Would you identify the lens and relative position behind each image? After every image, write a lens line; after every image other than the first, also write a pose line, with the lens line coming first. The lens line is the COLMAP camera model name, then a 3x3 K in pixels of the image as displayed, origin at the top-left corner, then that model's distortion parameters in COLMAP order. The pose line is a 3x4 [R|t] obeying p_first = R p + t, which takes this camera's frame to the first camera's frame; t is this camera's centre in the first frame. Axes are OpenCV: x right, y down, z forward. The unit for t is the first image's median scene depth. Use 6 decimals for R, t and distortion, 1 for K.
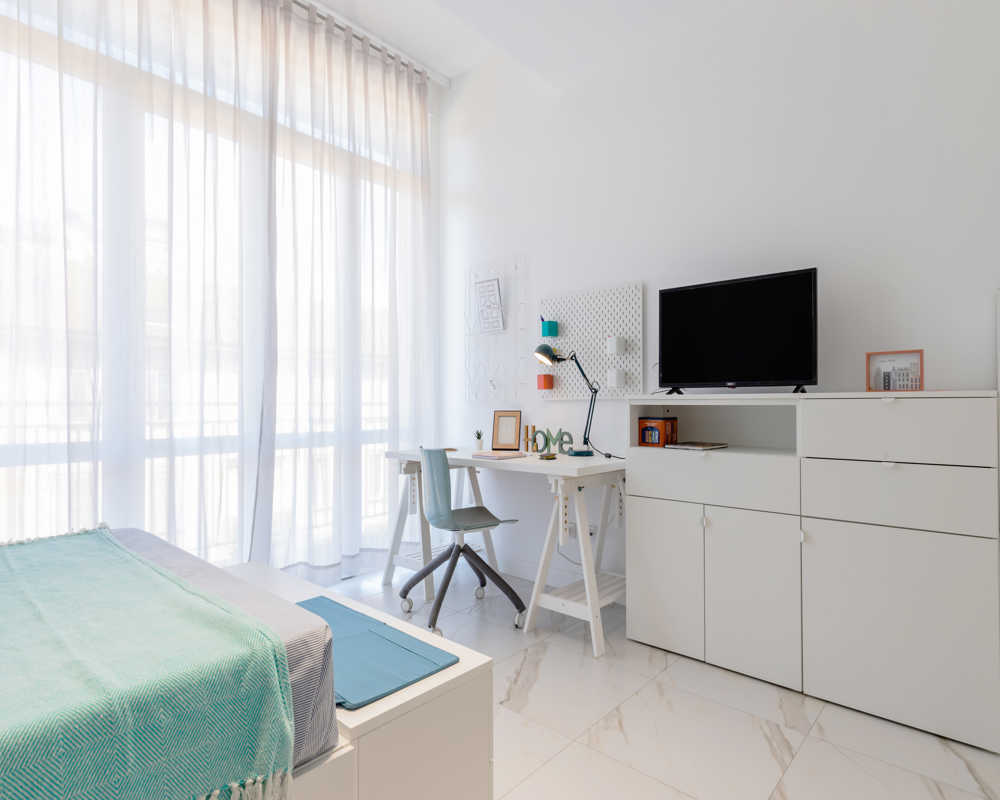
lens RADIAL K [[550.9, 0, 500.0], [0, 550.9, 400.0], [0, 0, 1]] dist [0.004933, 0.000142]
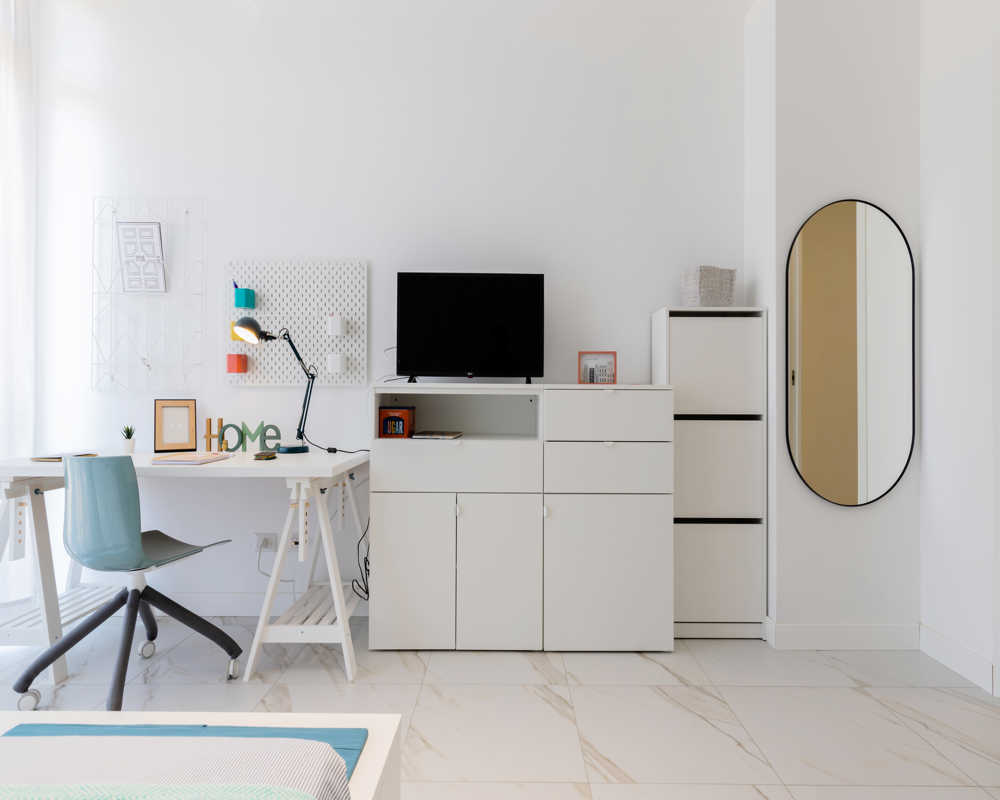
lens RADIAL K [[570.4, 0, 499.3], [0, 570.4, 389.0], [0, 0, 1]] dist [0.008297, 0.000368]
pose [[0.747136, 0.012359, 0.664556, -0.214476], [-0.013696, 0.999901, -0.003198, 0.001757], [-0.664530, -0.006713, 0.747232, 0.139275]]
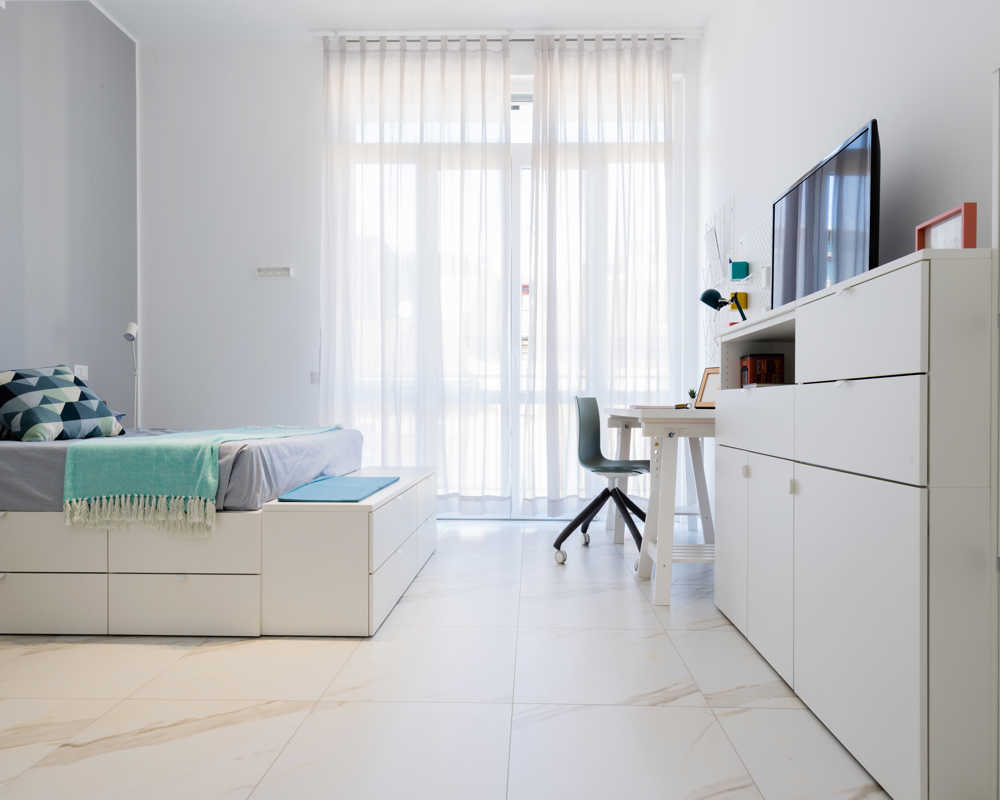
lens RADIAL K [[579.3, 0, 524.0], [0, 579.3, 406.2], [0, 0, 1]] dist [0.003683, 0.000799]
pose [[0.654105, 0.004427, -0.756390, 0.654962], [0.005845, 0.999923, 0.010906, 0.088473], [0.756381, -0.011555, 0.654030, 0.138909]]
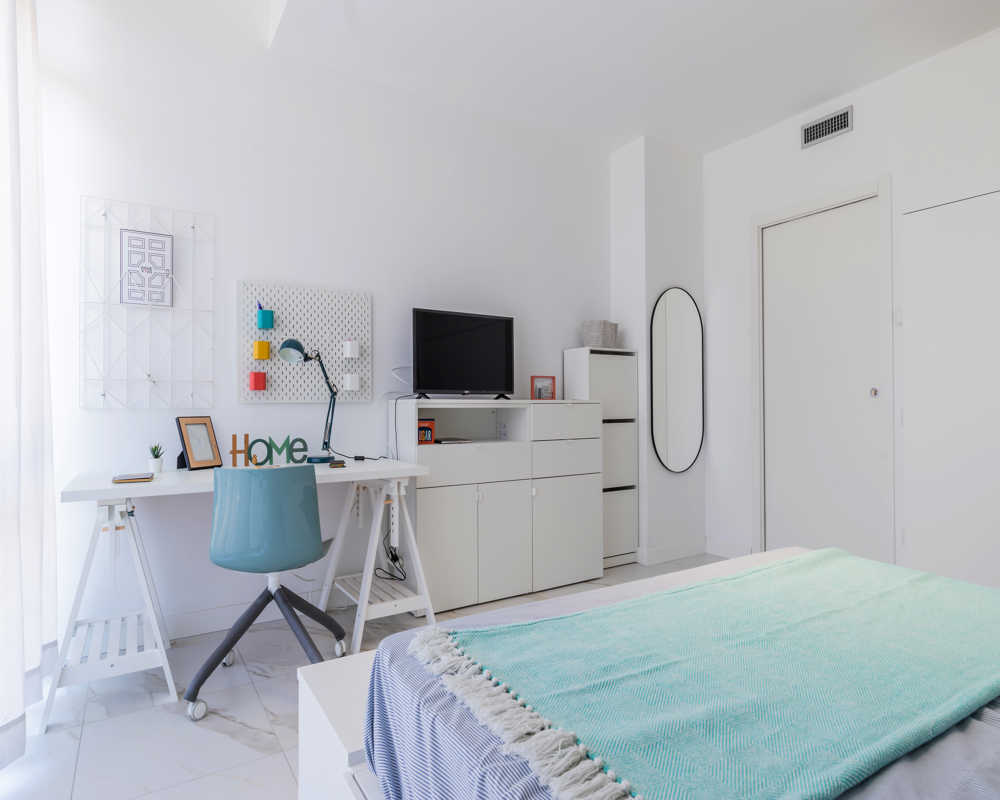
lens RADIAL K [[569.5, 0, 477.4], [0, 569.5, 399.9], [0, 0, 1]] dist [-0.004563, -0.000725]
pose [[0.294719, 0.011930, 0.955510, -0.746855], [-0.004070, 0.999929, -0.011229, 0.004623], [-0.955575, -0.000579, 0.294746, 0.487929]]
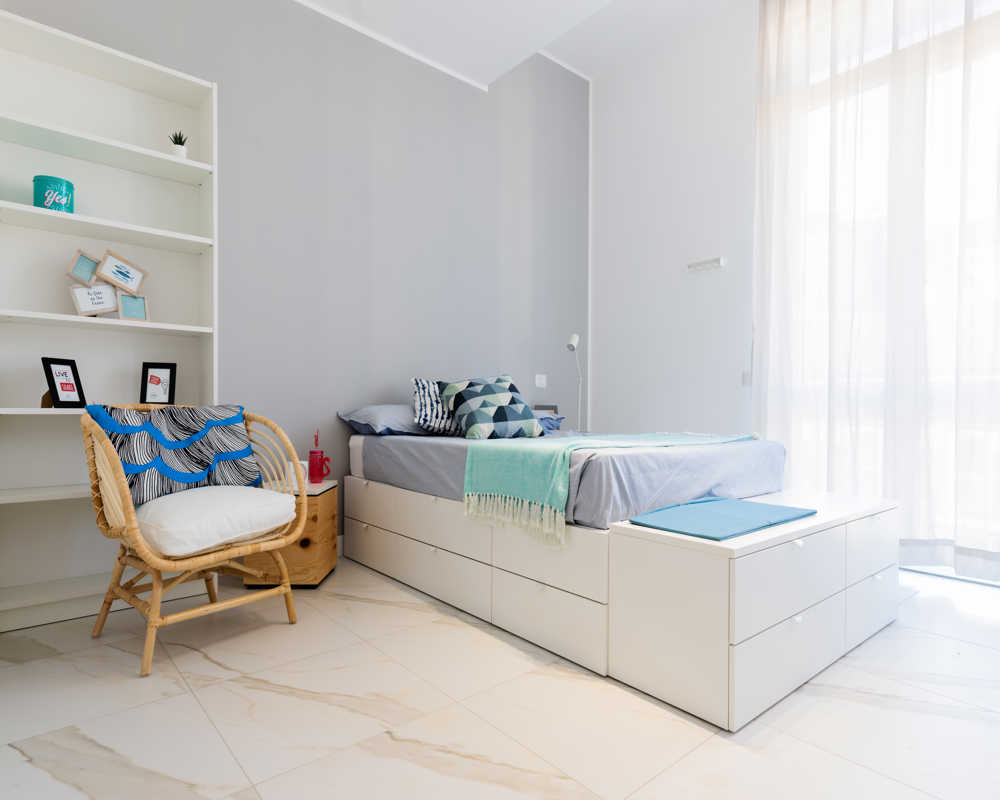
lens RADIAL K [[567.8, 0, 499.3], [0, 567.8, 411.1], [0, 0, 1]] dist [0.006327, -0.000221]
pose [[-0.137081, 0.005635, -0.990544, 0.496167], [0.004855, 0.999976, 0.005016, 0.092480], [0.990548, -0.004122, -0.137105, 0.355565]]
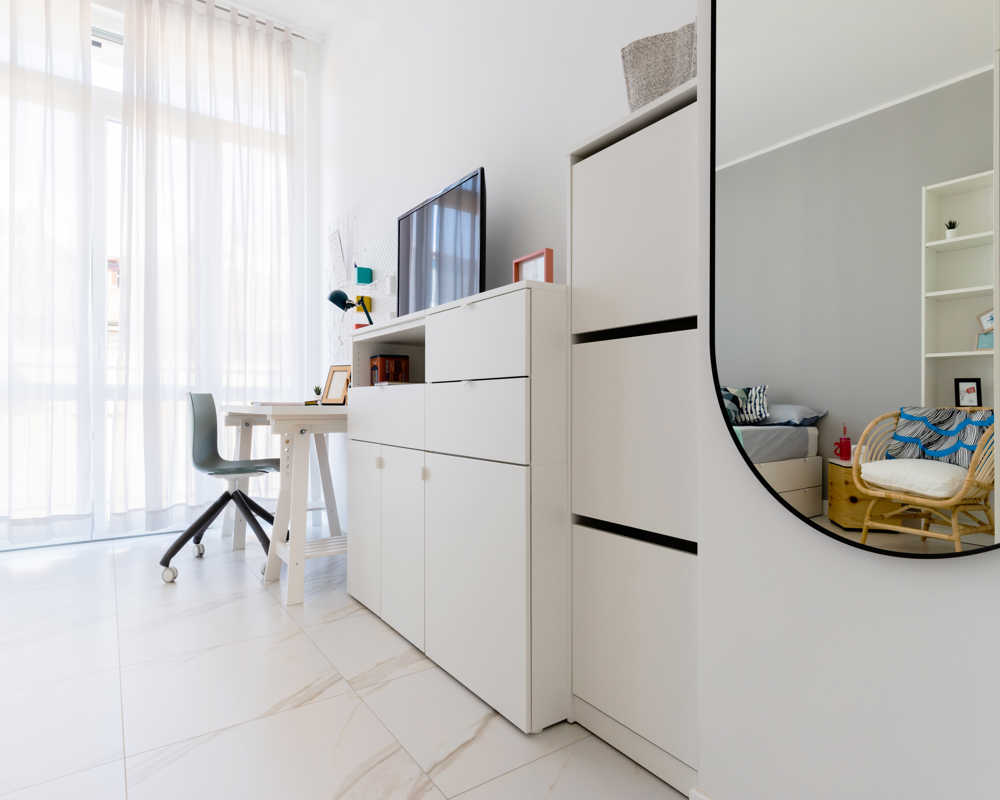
lens RADIAL K [[564.6, 0, 500.0], [0, 564.6, 400.0], [0, 0, 1]] dist [0.005947, -0.000438]
pose [[0.972684, 0.000959, -0.232133, 0.625201], [0.000917, 0.999968, 0.007971, 0.088560], [0.232133, -0.007966, 0.972651, 0.119270]]
